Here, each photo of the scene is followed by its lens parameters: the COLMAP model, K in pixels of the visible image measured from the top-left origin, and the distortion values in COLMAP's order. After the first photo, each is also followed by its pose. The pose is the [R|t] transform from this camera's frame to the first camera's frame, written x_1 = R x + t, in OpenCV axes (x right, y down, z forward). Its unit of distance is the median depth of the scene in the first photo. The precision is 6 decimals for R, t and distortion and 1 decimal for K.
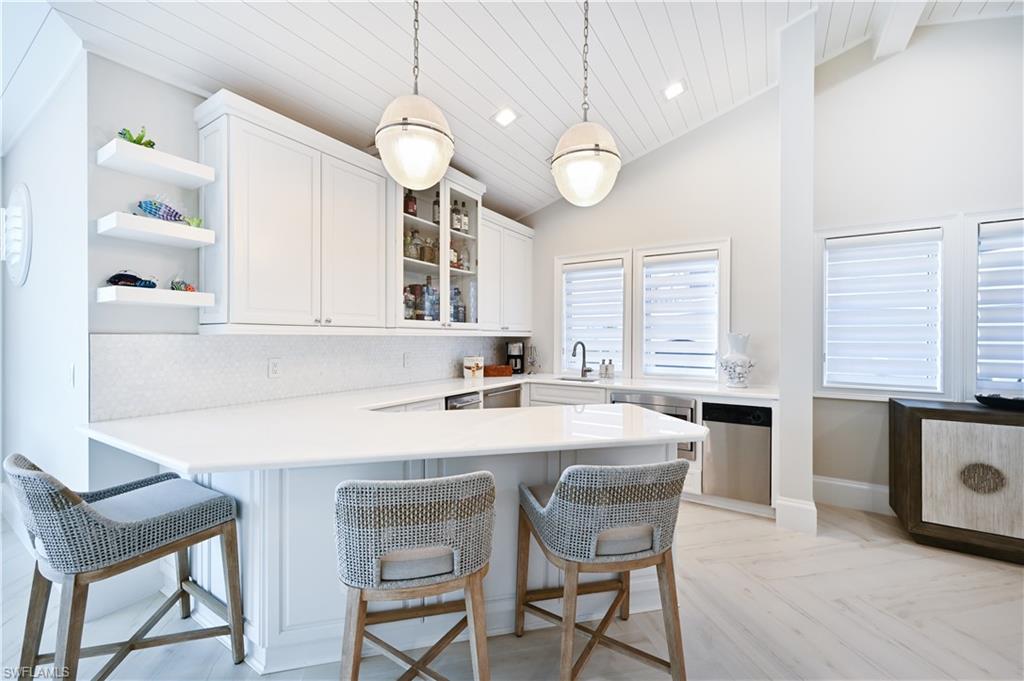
lens RADIAL K [[406.5, 0, 512.0], [0, 406.5, 340.5], [0, 0, 1]] dist [0.000304, 0.000018]
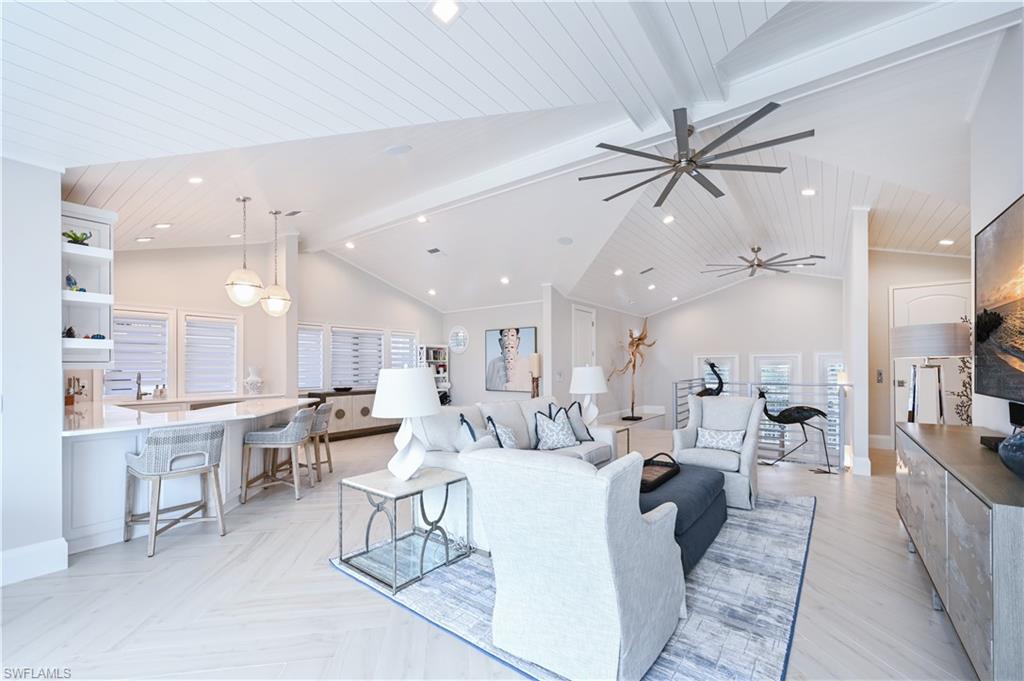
lens RADIAL K [[412.3, 0, 511.0], [0, 412.3, 363.2], [0, 0, 1]] dist [0.000767, 0.000083]
pose [[0.080887, 0.005111, 0.996710, -1.082777], [0.012290, 0.999906, -0.006125, -0.005146], [-0.996648, 0.012745, 0.080817, -0.314434]]
